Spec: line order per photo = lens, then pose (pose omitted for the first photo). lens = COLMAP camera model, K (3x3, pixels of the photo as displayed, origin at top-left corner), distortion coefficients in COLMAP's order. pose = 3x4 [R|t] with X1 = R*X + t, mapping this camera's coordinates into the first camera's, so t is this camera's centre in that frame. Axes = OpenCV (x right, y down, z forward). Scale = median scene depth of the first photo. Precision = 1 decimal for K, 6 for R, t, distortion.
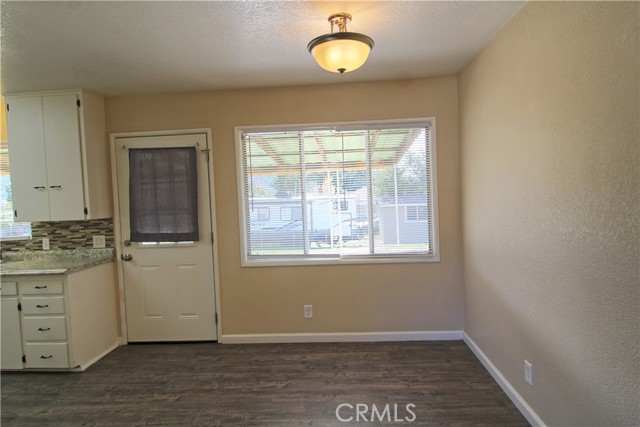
lens RADIAL K [[369.5, 0, 321.1], [0, 369.5, 208.5], [0, 0, 1]] dist [0.008520, -0.009446]
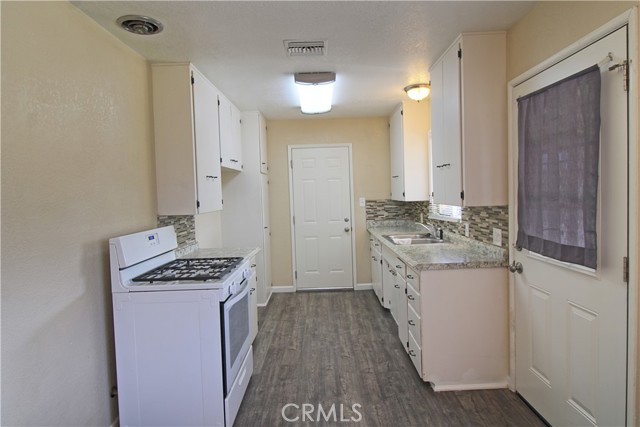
lens RADIAL K [[369.5, 0, 321.0], [0, 369.5, 209.8], [0, 0, 1]] dist [0.008520, -0.009446]
pose [[0.060988, 0.084106, -0.994589, 0.105024], [-0.001262, 0.996449, 0.084186, -0.025767], [0.998138, -0.003879, 0.060878, 0.614079]]
